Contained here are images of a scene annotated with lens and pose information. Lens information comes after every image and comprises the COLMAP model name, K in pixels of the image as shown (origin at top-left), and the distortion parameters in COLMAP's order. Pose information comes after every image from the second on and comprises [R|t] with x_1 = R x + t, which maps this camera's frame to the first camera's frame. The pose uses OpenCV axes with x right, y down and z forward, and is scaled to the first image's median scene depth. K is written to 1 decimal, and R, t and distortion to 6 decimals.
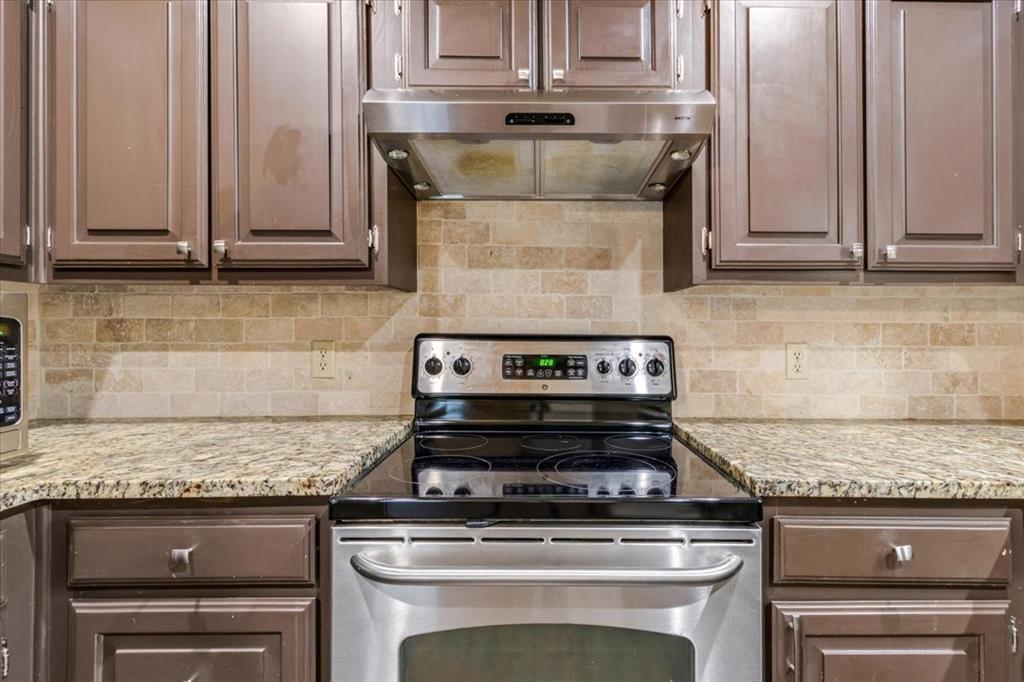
lens RADIAL K [[490.9, 0, 539.8], [0, 490.9, 324.7], [0, 0, 1]] dist [0.001657, -0.000764]
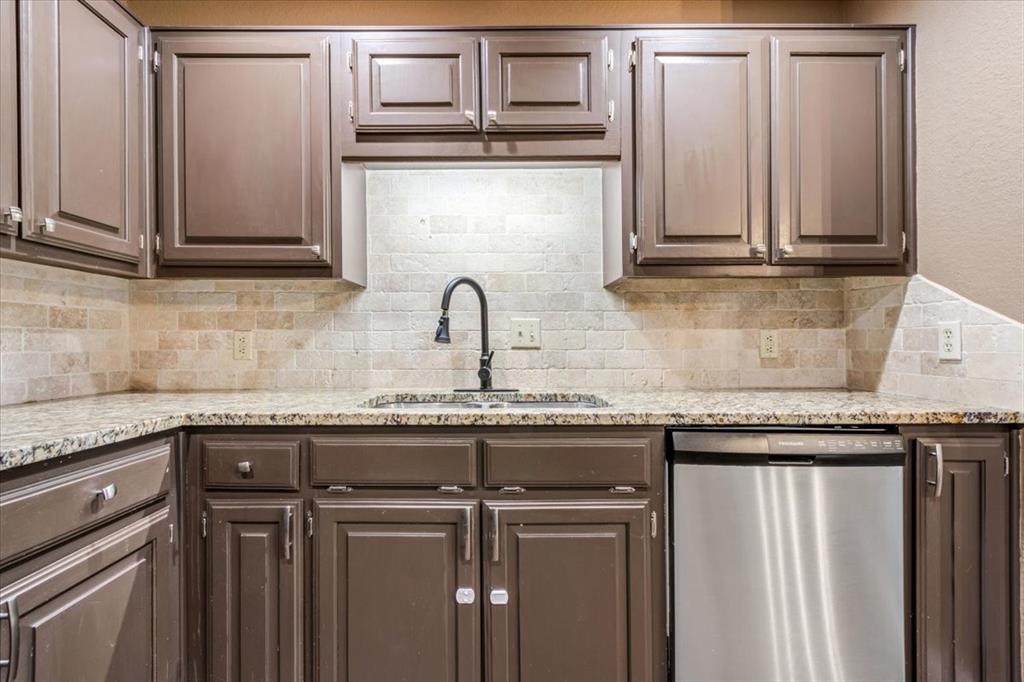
lens RADIAL K [[484.6, 0, 503.1], [0, 484.6, 335.9], [0, 0, 1]] dist [0.009260, -0.001363]
pose [[-0.003848, 0.012593, 0.999913, -0.244468], [-0.004325, 0.999911, -0.012610, 0.075183], [-0.999983, -0.004374, -0.003794, 0.067253]]
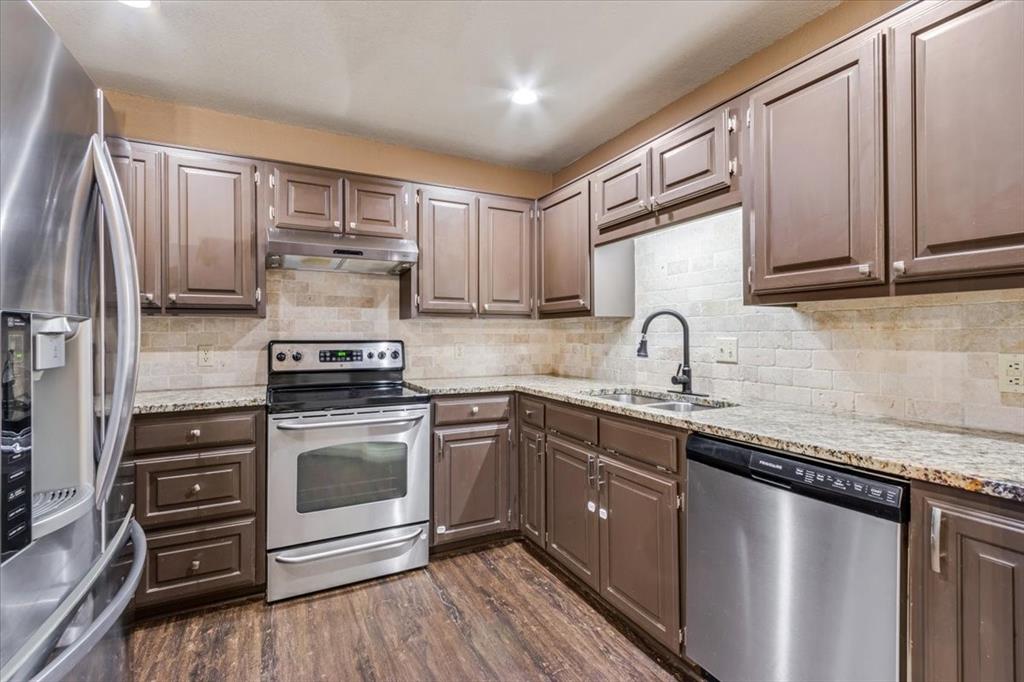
lens RADIAL K [[484.6, 0, 516.1], [0, 484.6, 315.2], [0, 0, 1]] dist [0.009260, -0.001363]
pose [[0.892276, 0.013312, 0.451295, -0.260771], [0.002110, 0.999431, -0.033653, -0.015486], [-0.451486, 0.030980, 0.891740, -1.174019]]
